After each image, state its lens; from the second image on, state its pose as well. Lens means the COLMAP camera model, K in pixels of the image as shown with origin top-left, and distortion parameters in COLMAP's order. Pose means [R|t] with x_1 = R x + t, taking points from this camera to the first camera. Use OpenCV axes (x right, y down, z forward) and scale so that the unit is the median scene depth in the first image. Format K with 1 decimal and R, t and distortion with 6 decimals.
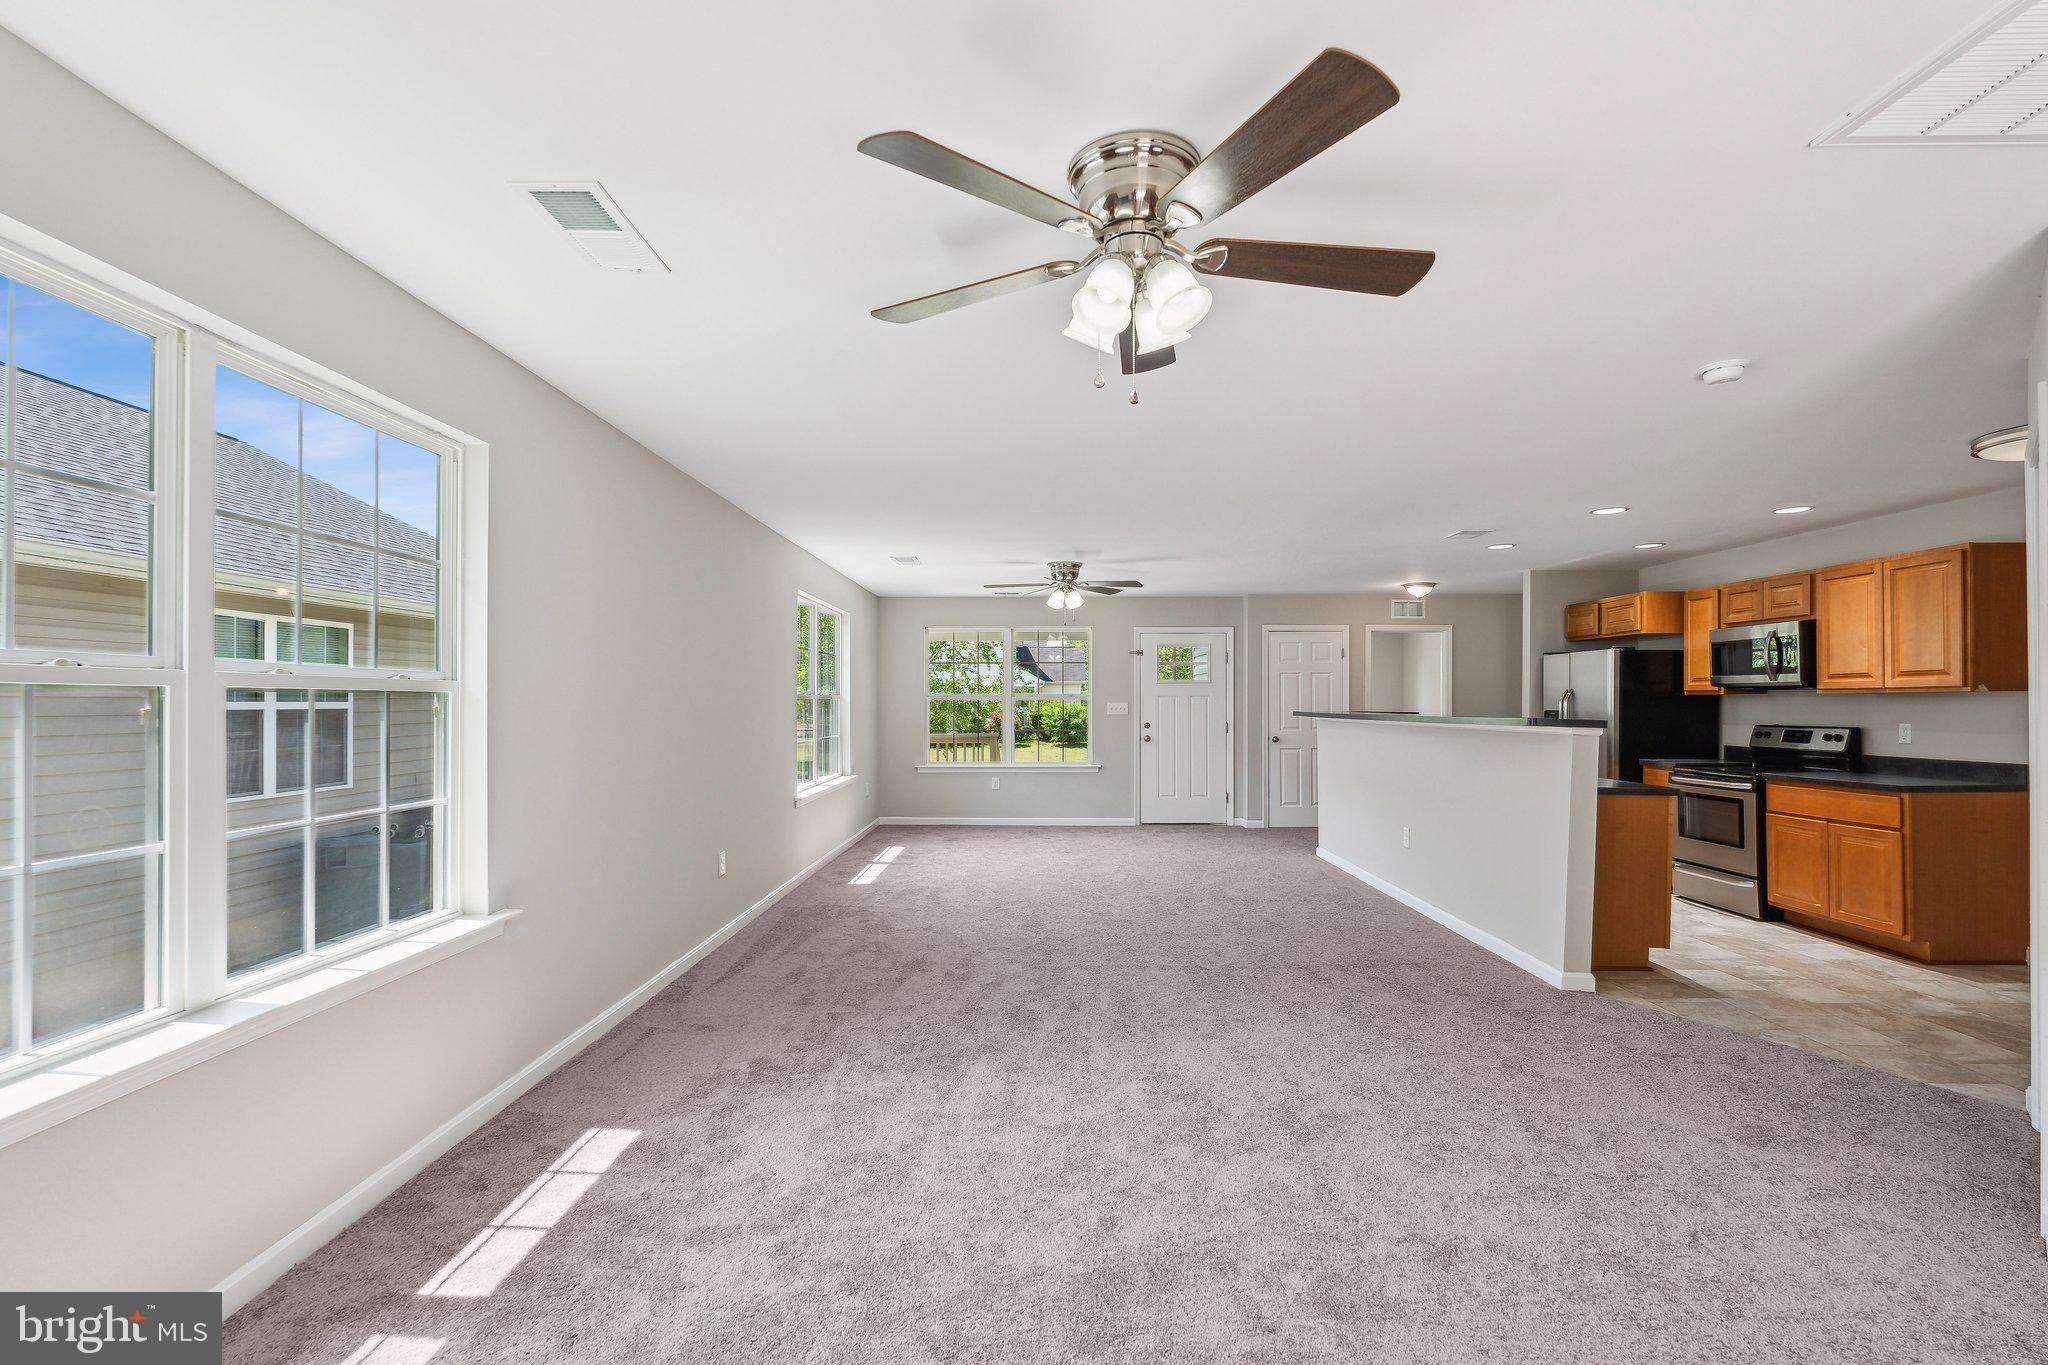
lens RADIAL K [[911.4, 0, 1024.5], [0, 911.4, 700.2], [0, 0, 1]] dist [-0.005402, 0.000416]
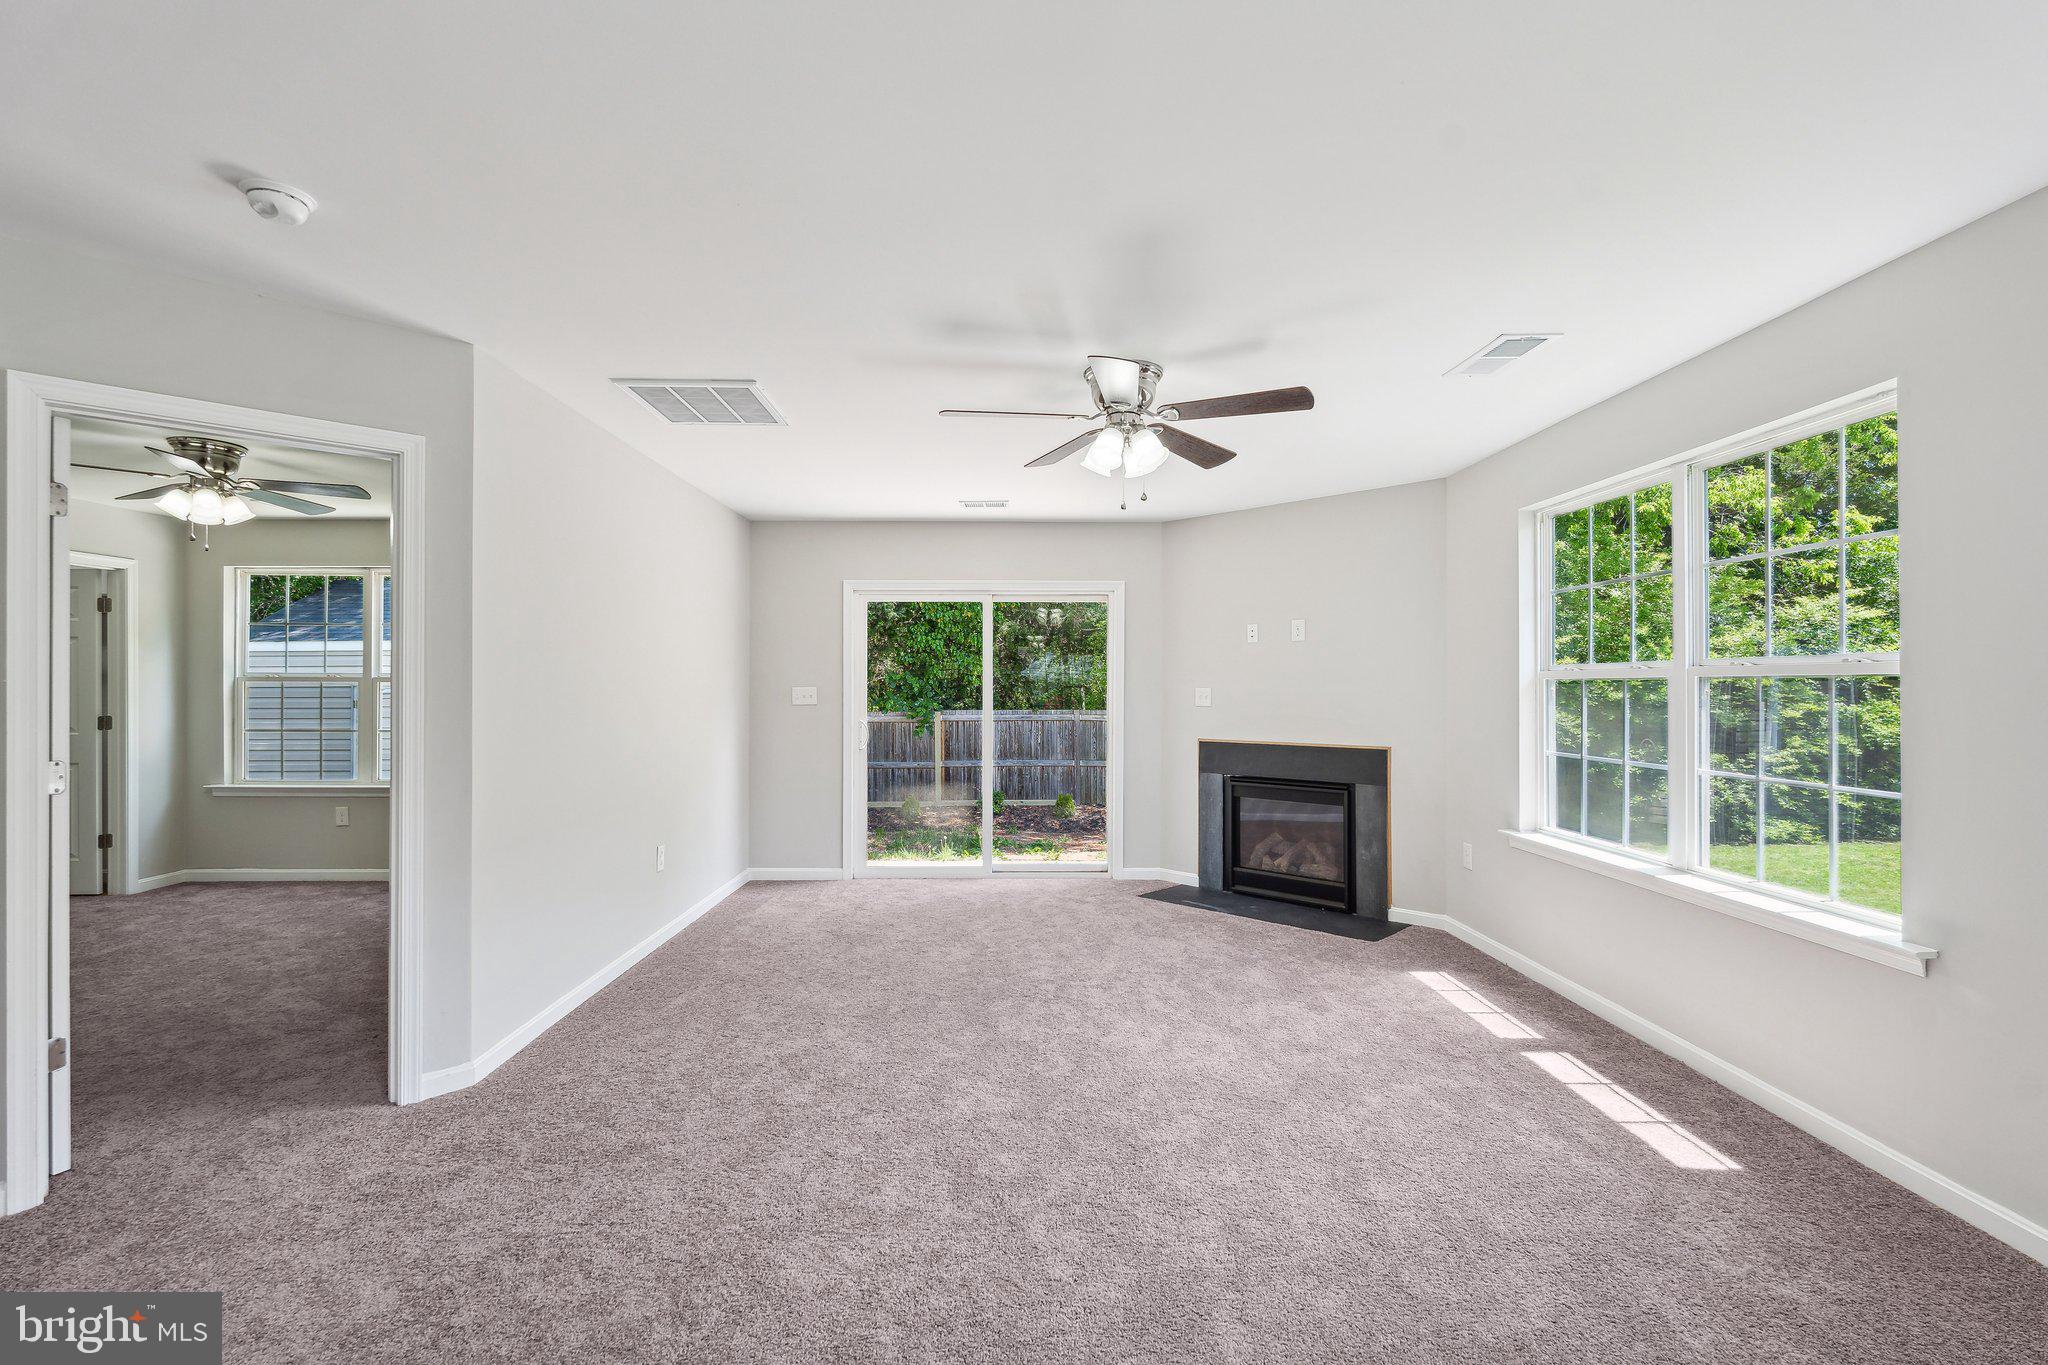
lens RADIAL K [[911.4, 0, 1030.4], [0, 911.4, 682.2], [0, 0, 1]] dist [-0.005402, 0.000416]
pose [[-0.999345, -0.001668, -0.036154, 0.122765], [-0.001329, 0.999955, -0.009407, 0.003740], [0.036168, -0.009352, -0.999302, 0.922293]]
